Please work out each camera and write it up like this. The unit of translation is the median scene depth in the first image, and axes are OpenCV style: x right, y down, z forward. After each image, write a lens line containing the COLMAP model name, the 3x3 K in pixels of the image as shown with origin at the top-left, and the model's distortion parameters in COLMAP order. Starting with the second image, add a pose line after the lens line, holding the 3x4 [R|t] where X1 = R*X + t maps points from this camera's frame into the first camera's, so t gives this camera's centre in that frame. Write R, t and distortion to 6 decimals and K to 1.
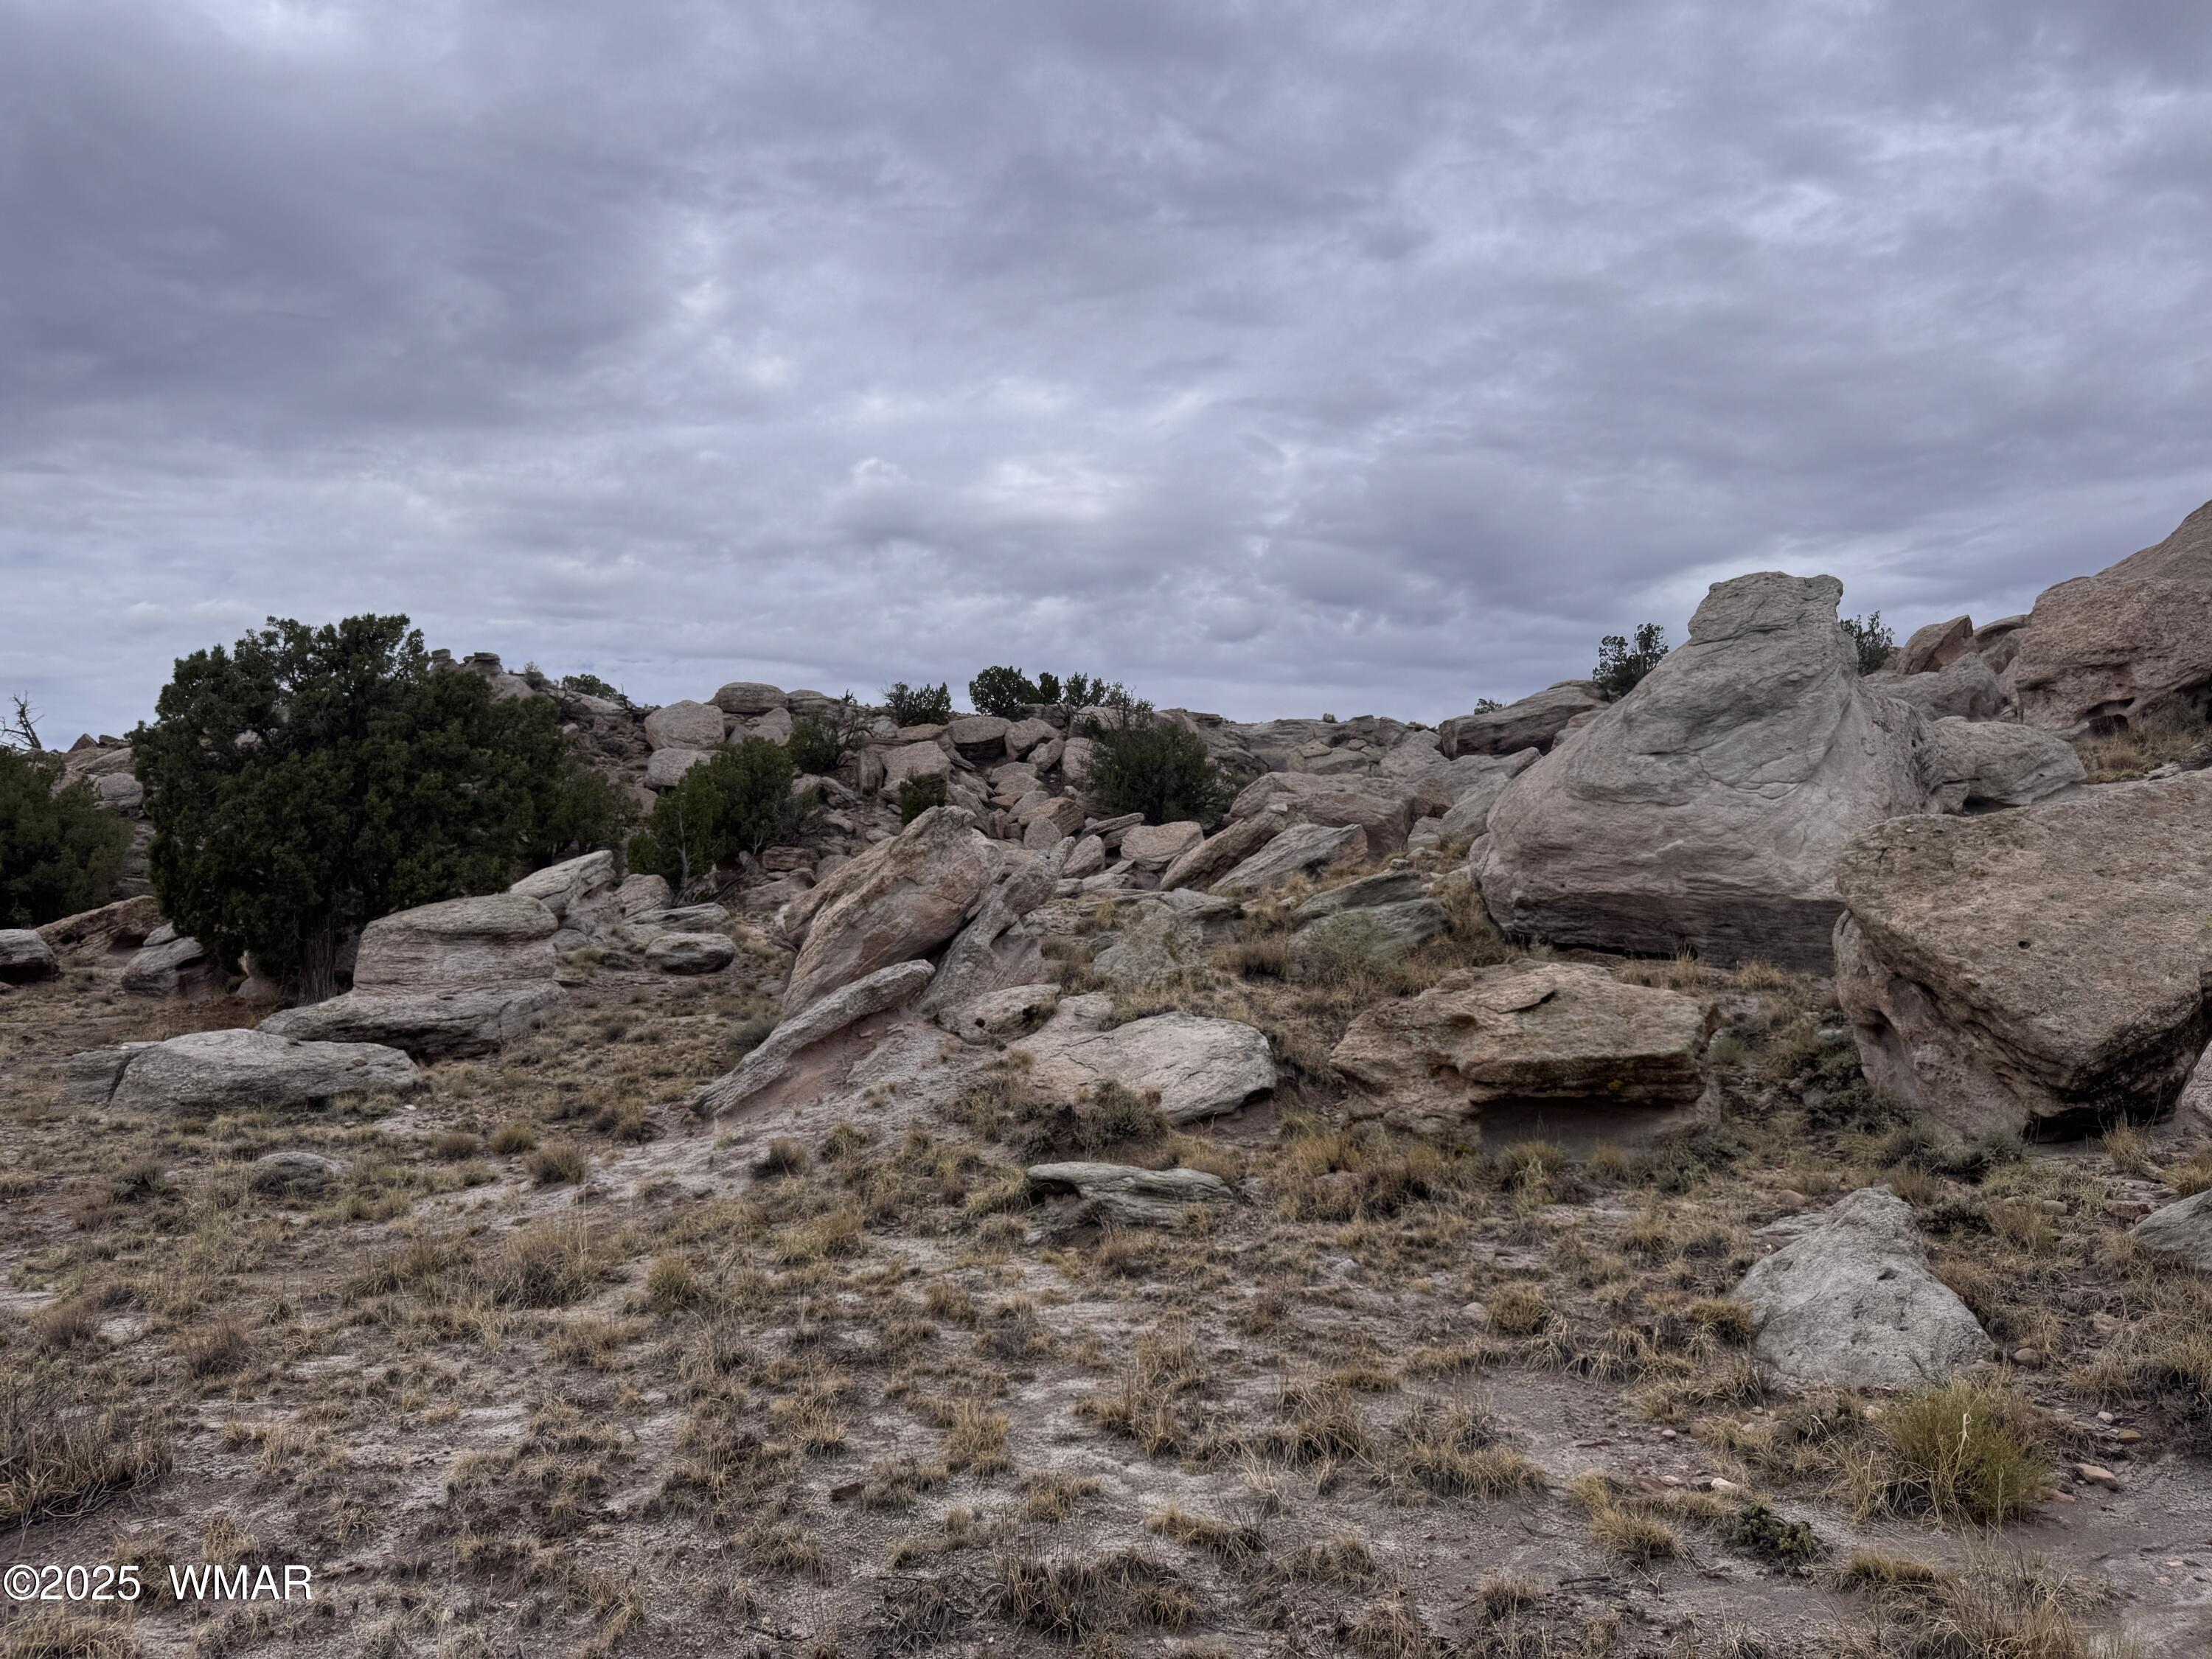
lens RADIAL K [[1542.8, 0, 1105.7], [0, 1542.8, 829.2], [0, 0, 1]] dist [0.051090, -0.063225]
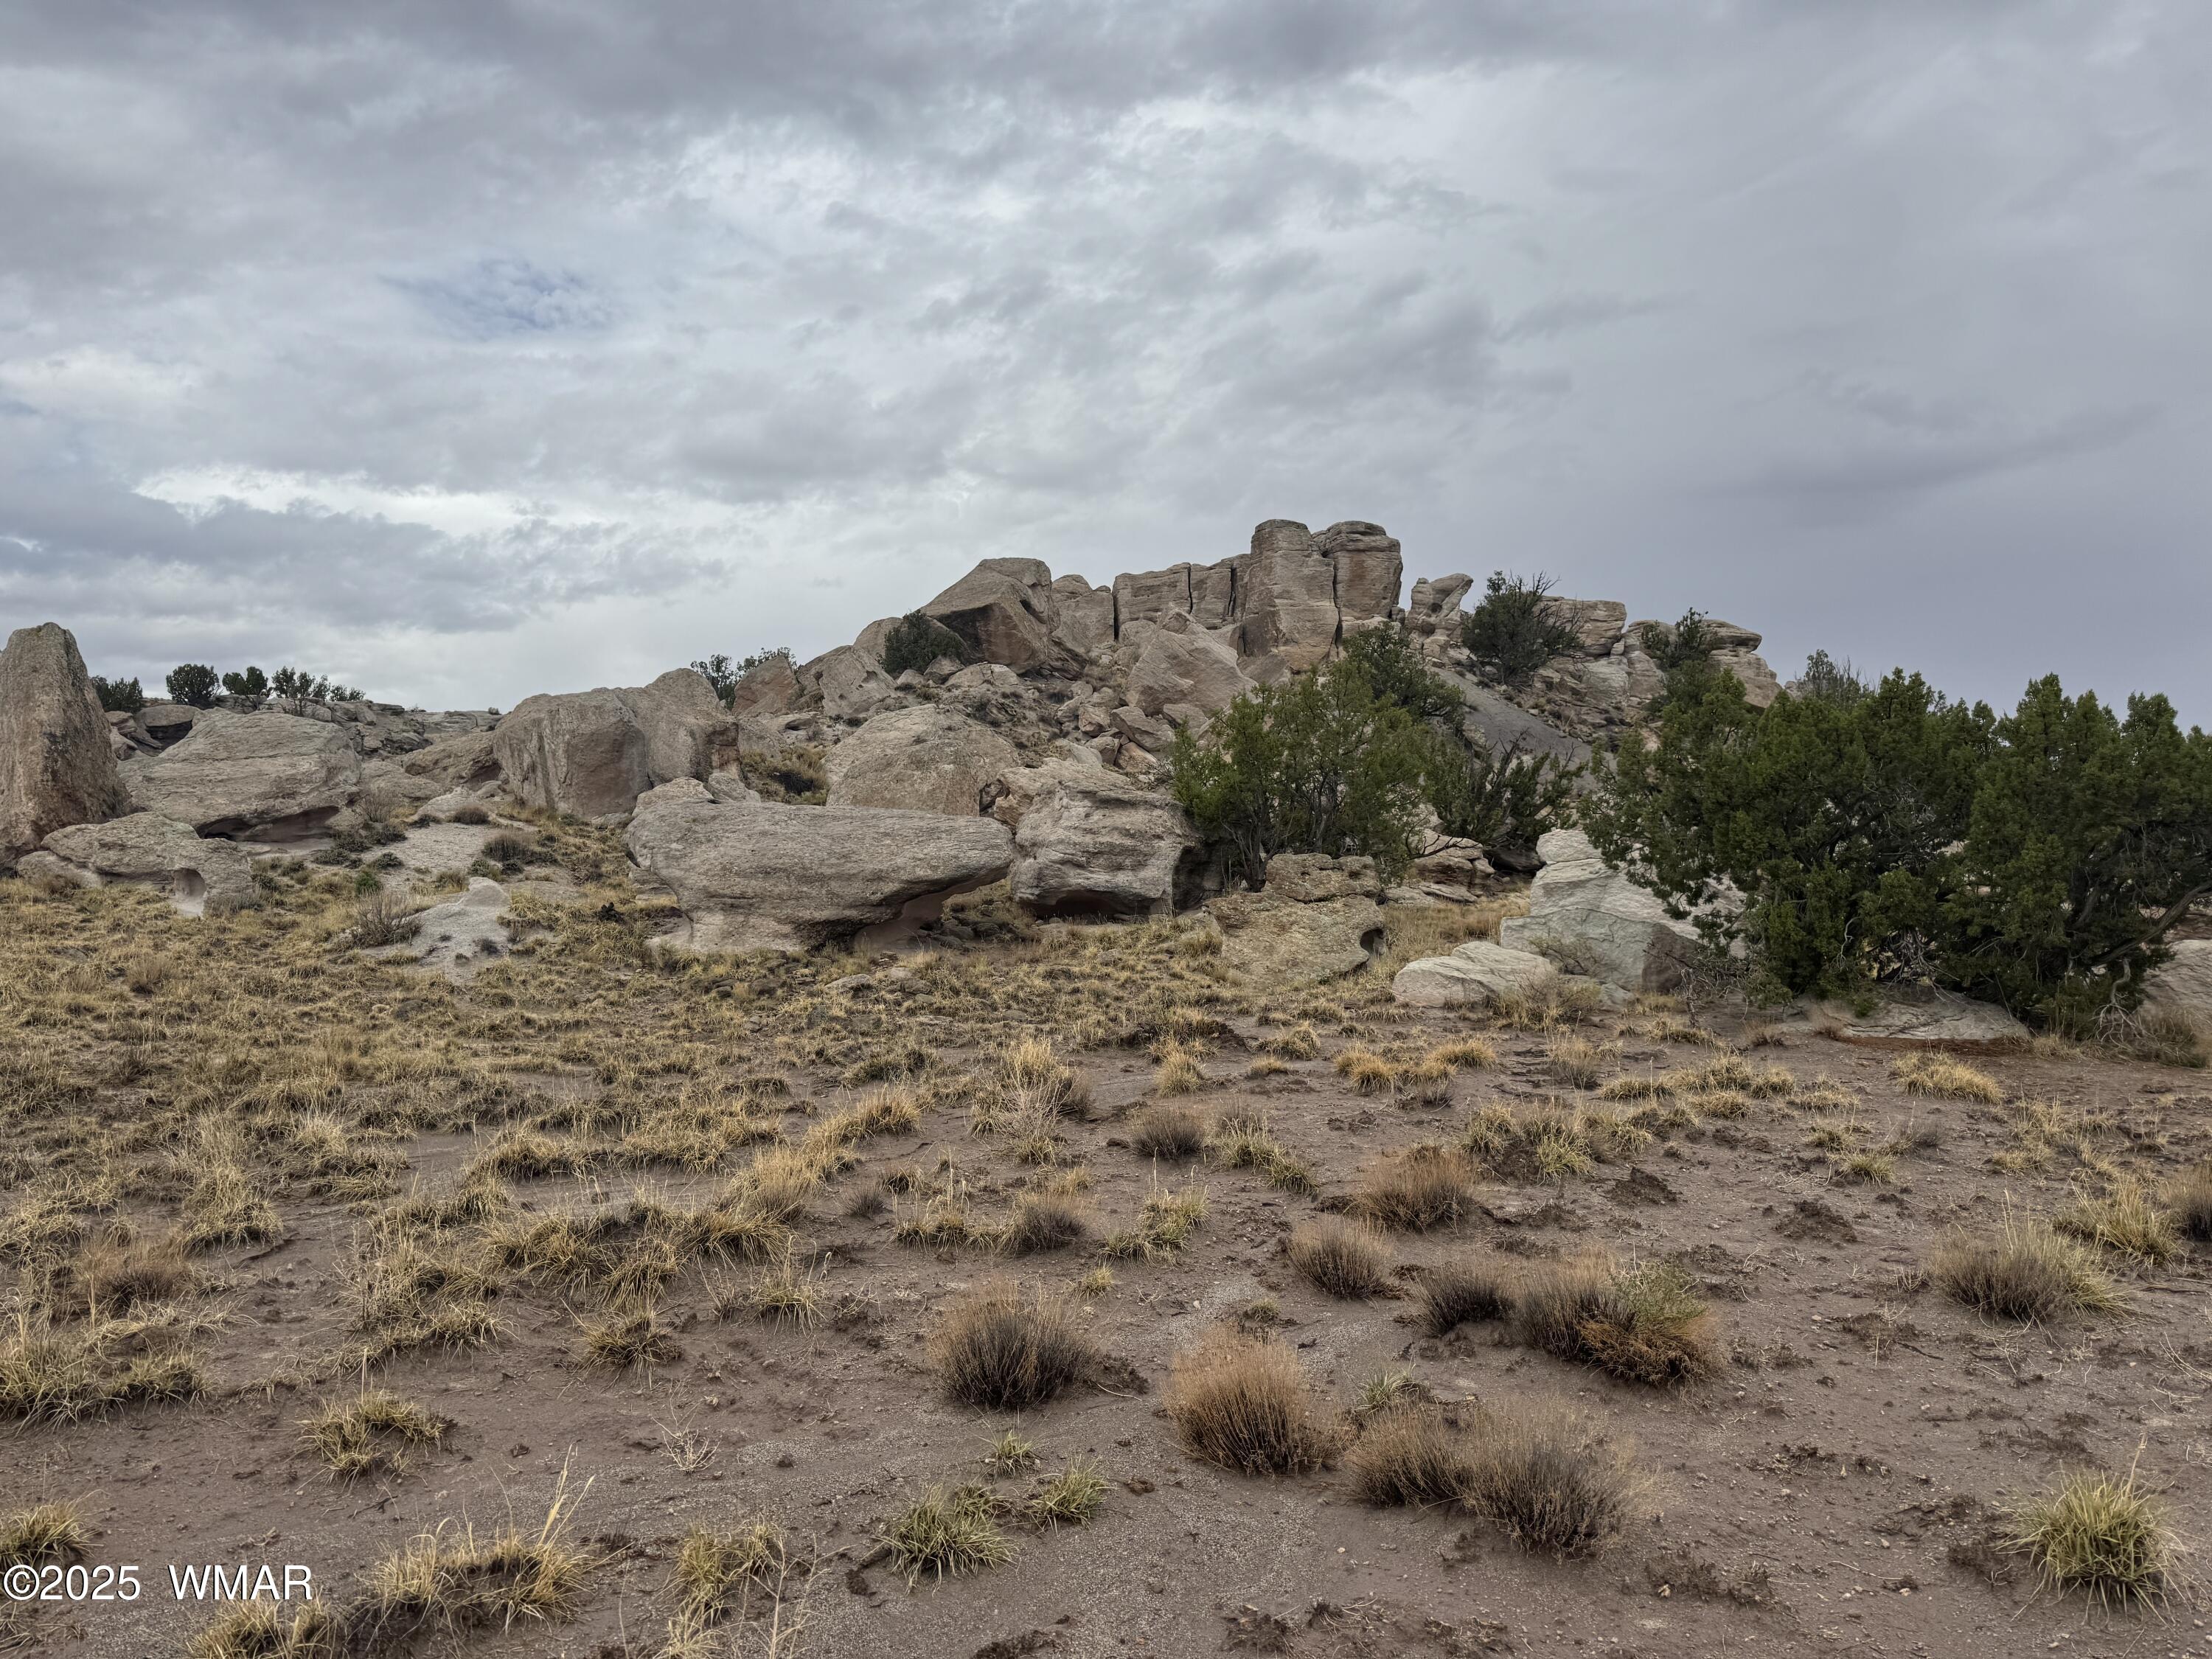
lens RADIAL K [[1542.8, 0, 1112.5], [0, 1542.8, 845.5], [0, 0, 1]] dist [0.051090, -0.063225]
pose [[0.948616, -0.001817, 0.316423, 0.239715], [-0.011018, 0.999187, 0.038768, -0.015423], [-0.316236, -0.040263, 0.947826, -0.447083]]
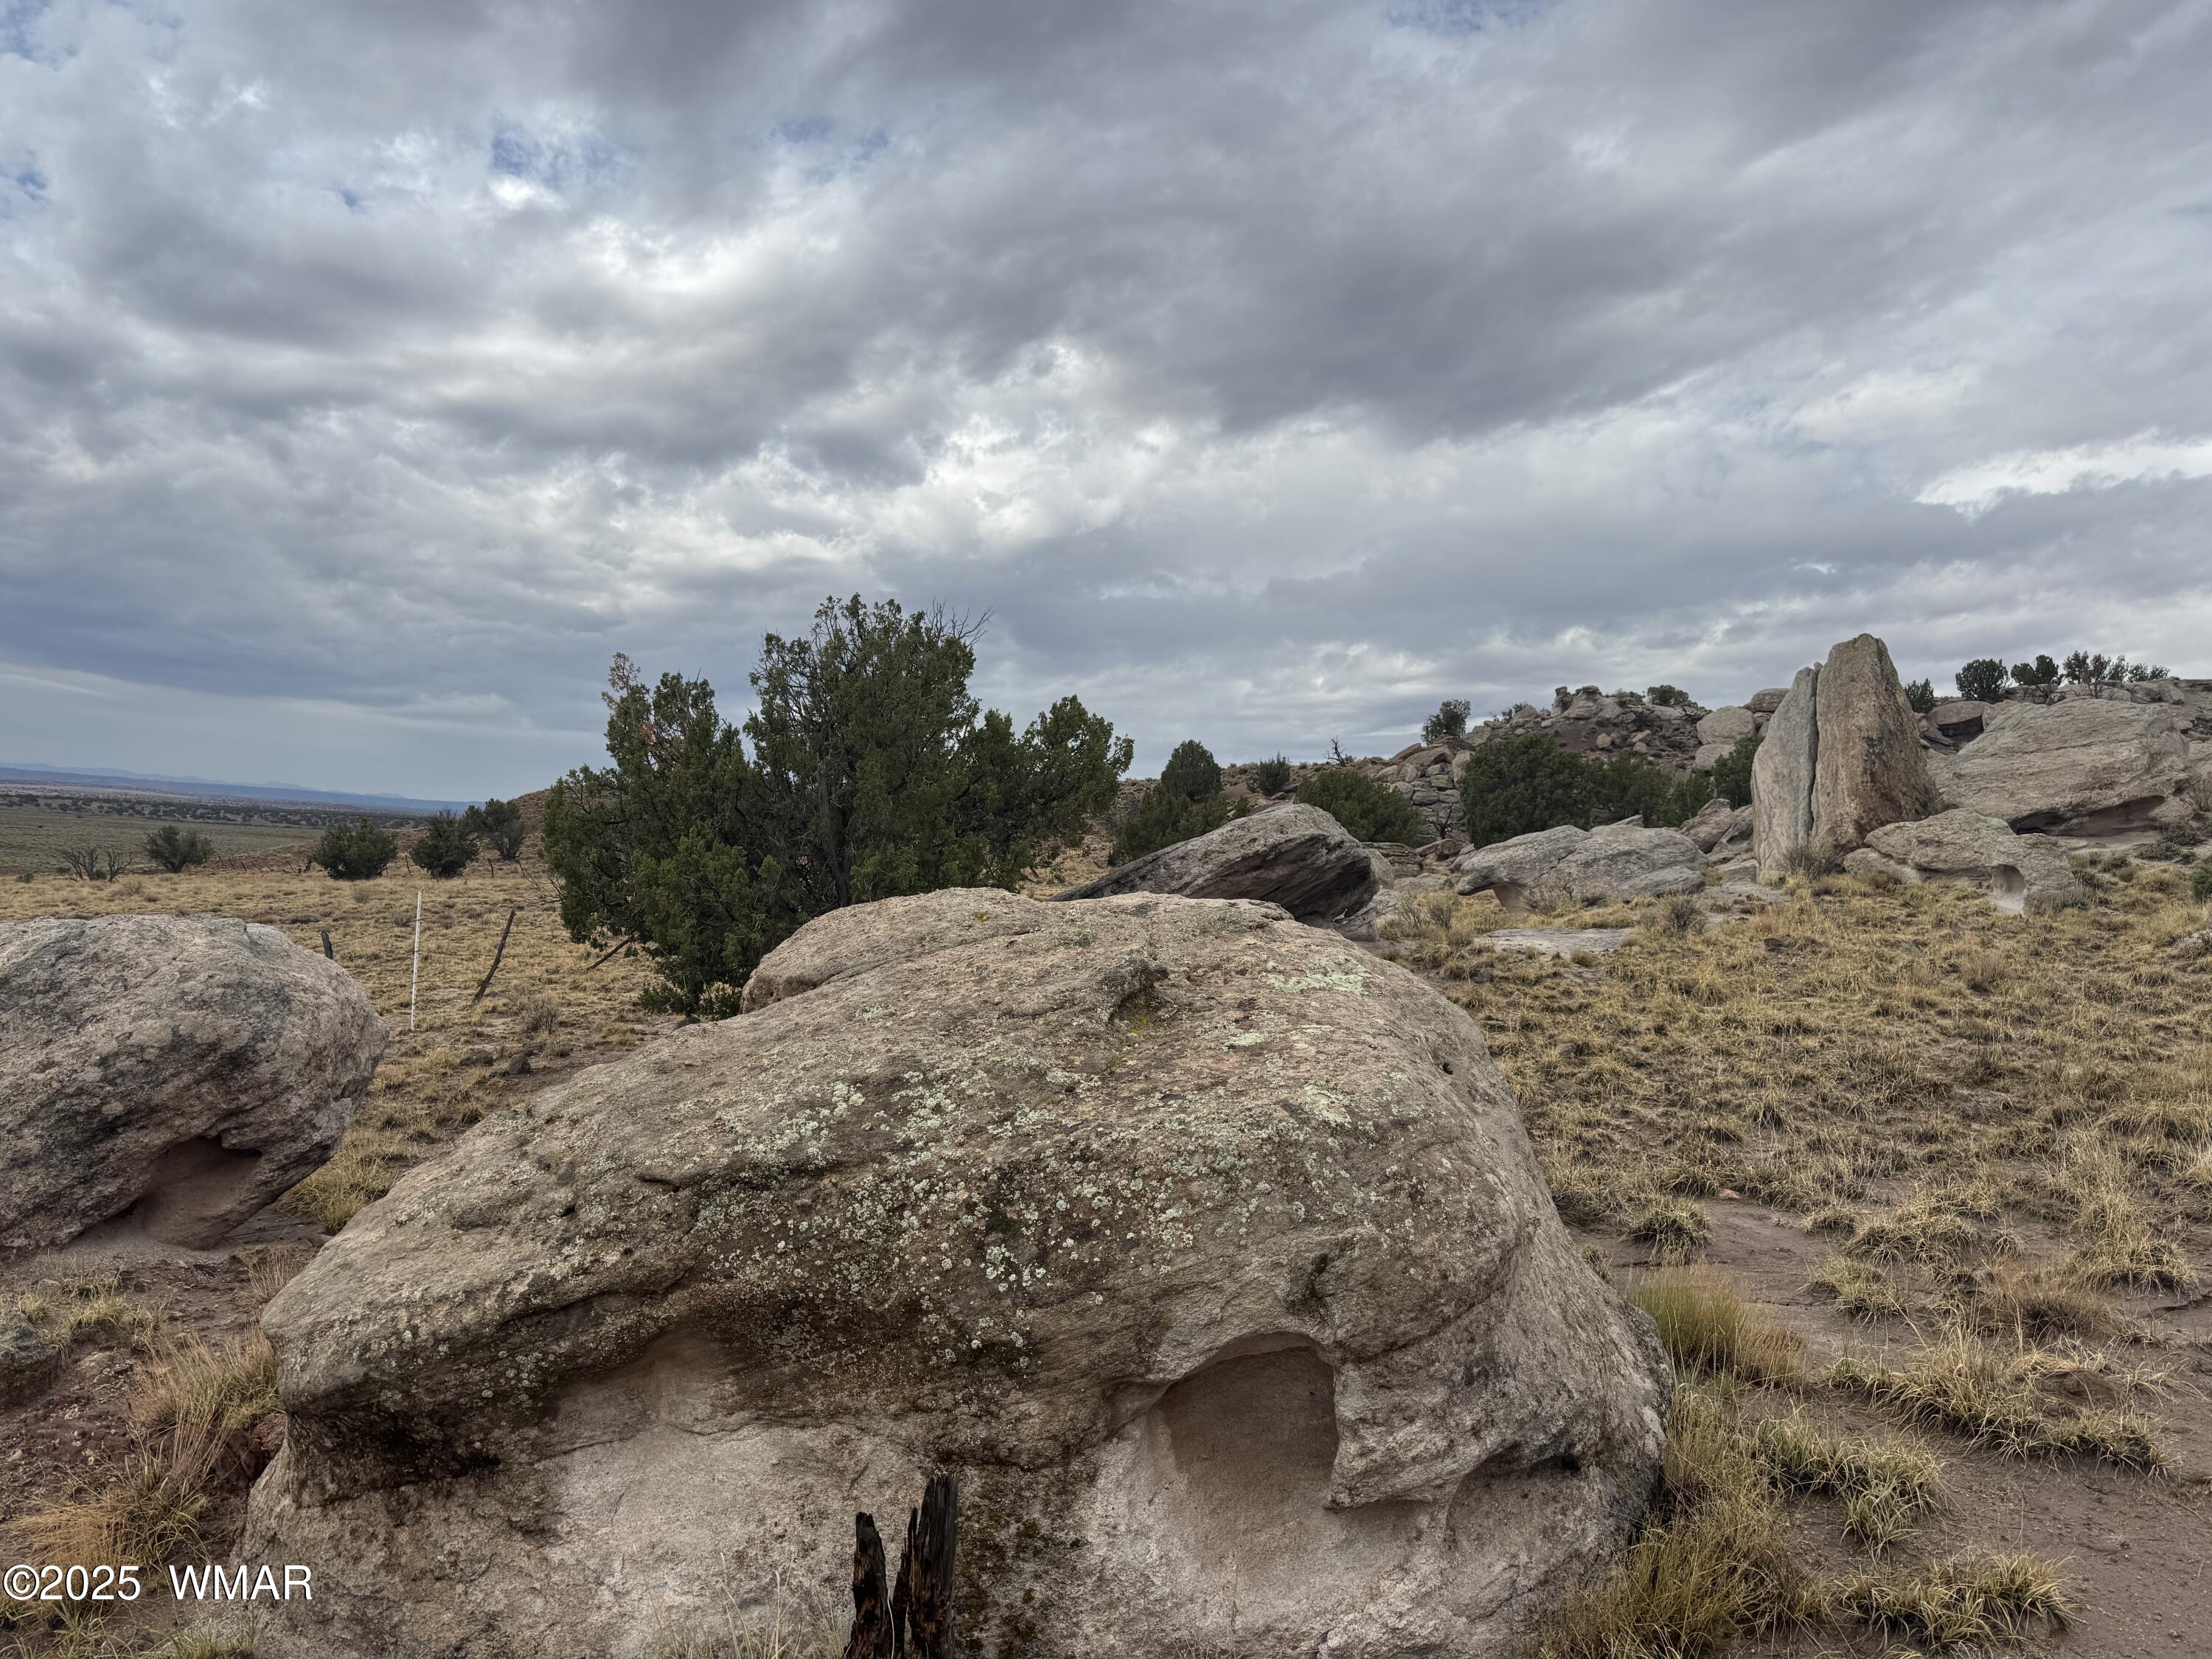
lens RADIAL K [[1542.8, 0, 1089.0], [0, 1542.8, 841.4], [0, 0, 1]] dist [0.051090, -0.063225]
pose [[0.746686, -0.017252, -0.664952, 0.230125], [0.042355, 0.998868, 0.021645, -0.015579], [0.663826, -0.044326, 0.746572, -0.439693]]
